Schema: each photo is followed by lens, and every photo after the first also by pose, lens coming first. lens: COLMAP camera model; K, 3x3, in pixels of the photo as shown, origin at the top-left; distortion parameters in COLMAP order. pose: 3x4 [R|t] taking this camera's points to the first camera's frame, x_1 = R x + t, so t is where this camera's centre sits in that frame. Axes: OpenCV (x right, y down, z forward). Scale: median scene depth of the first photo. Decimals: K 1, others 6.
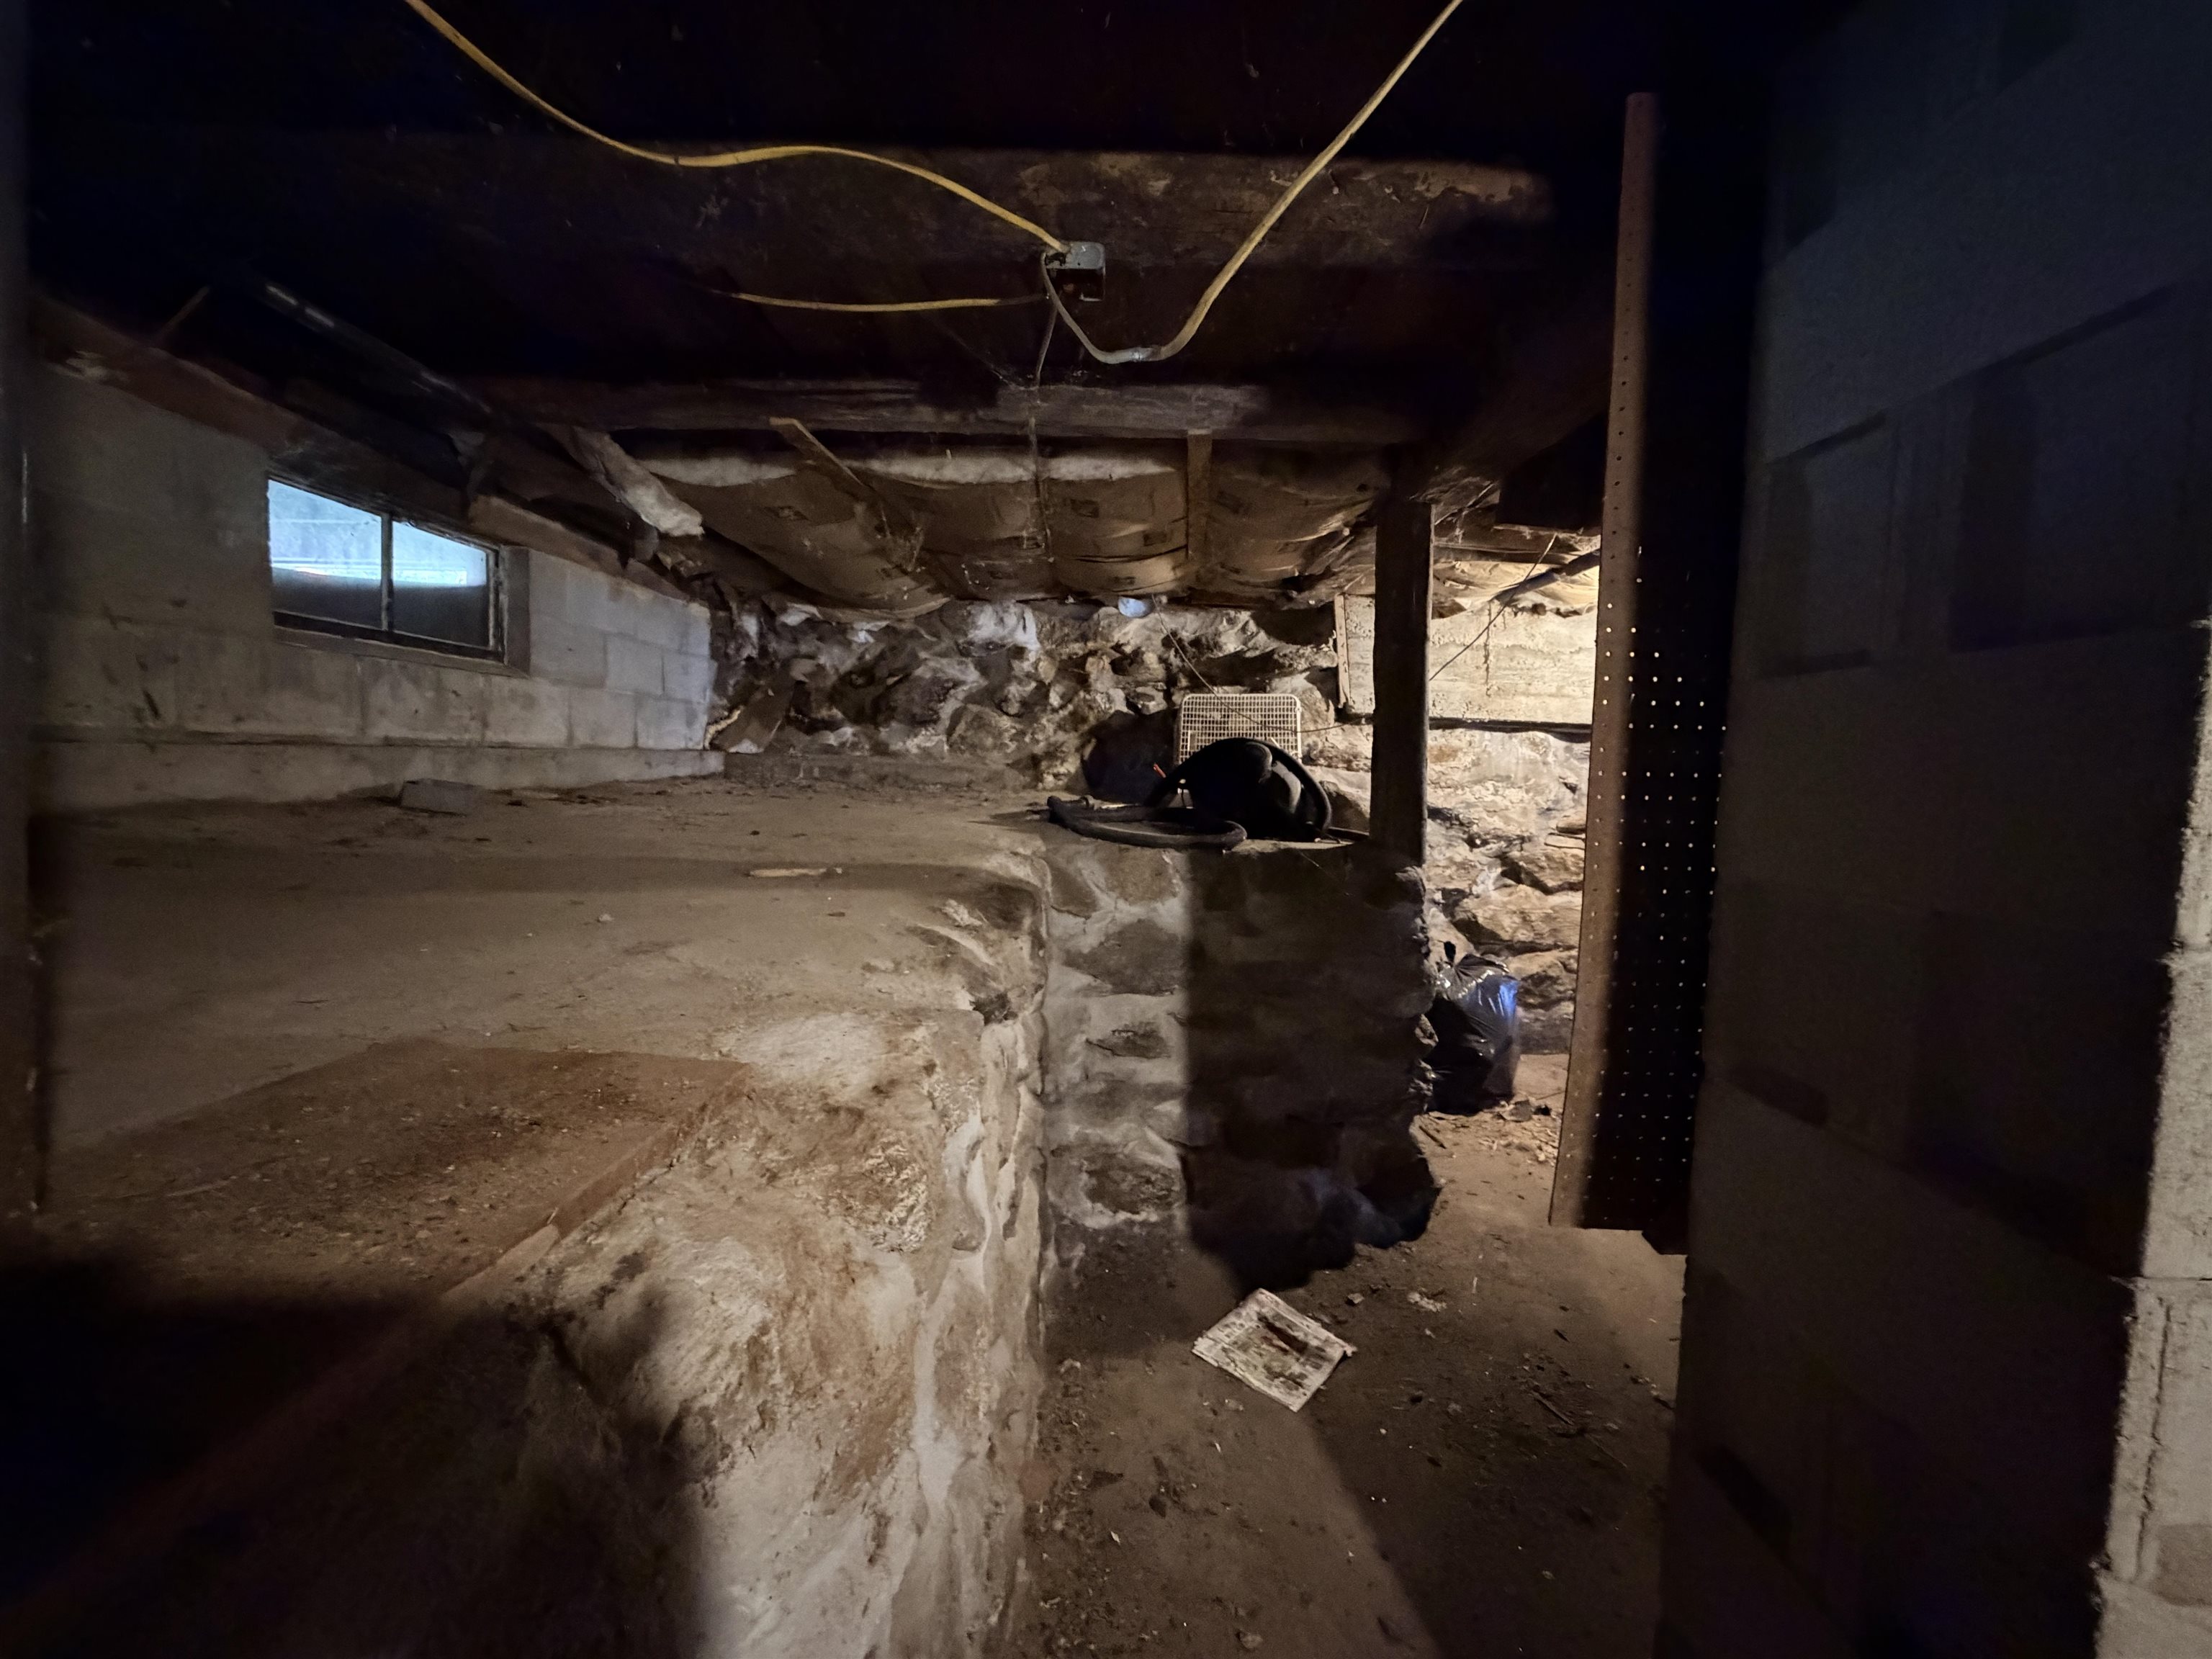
lens RADIAL K [[880.2, 0, 1105.8], [0, 880.2, 828.8], [0, 0, 1]] dist [0.000262, -0.000308]
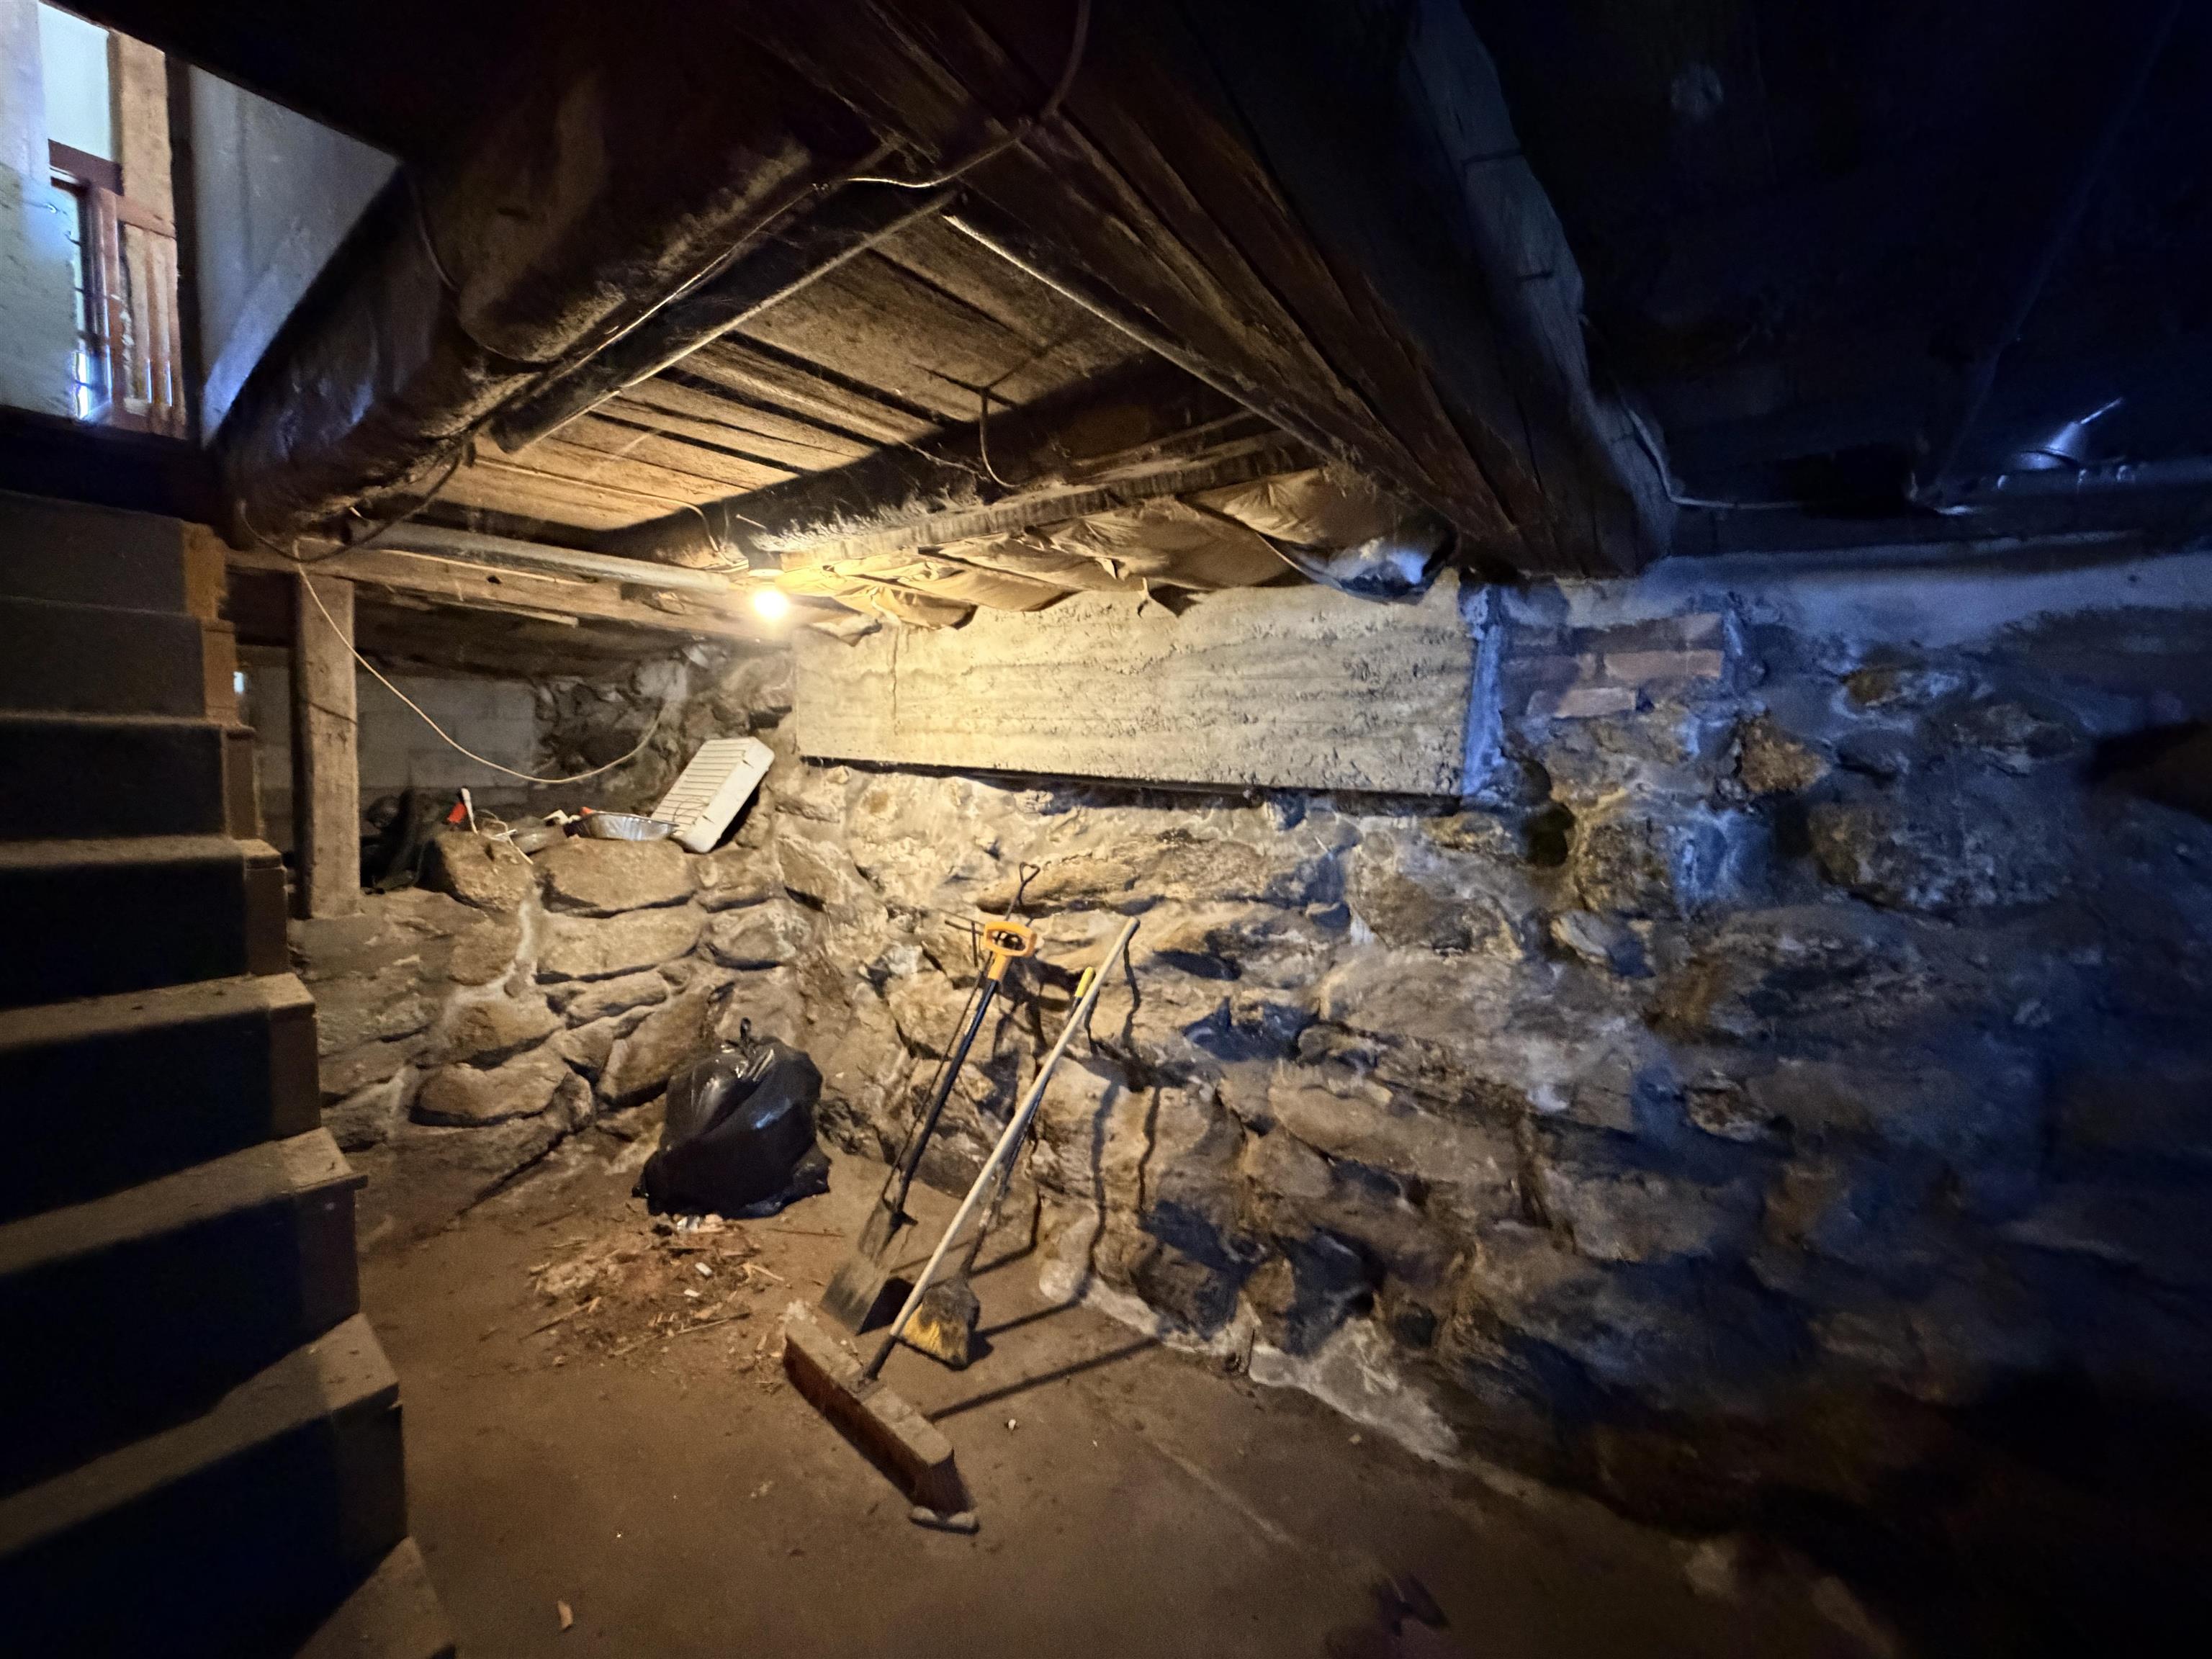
lens RADIAL K [[880.2, 0, 1097.5], [0, 880.2, 833.9], [0, 0, 1]] dist [0.000262, -0.000308]
pose [[0.785469, 0.044008, -0.617334, 1.074642], [-0.052829, 0.998596, 0.003971, -0.070226], [0.616642, 0.029494, 0.786691, 0.468394]]
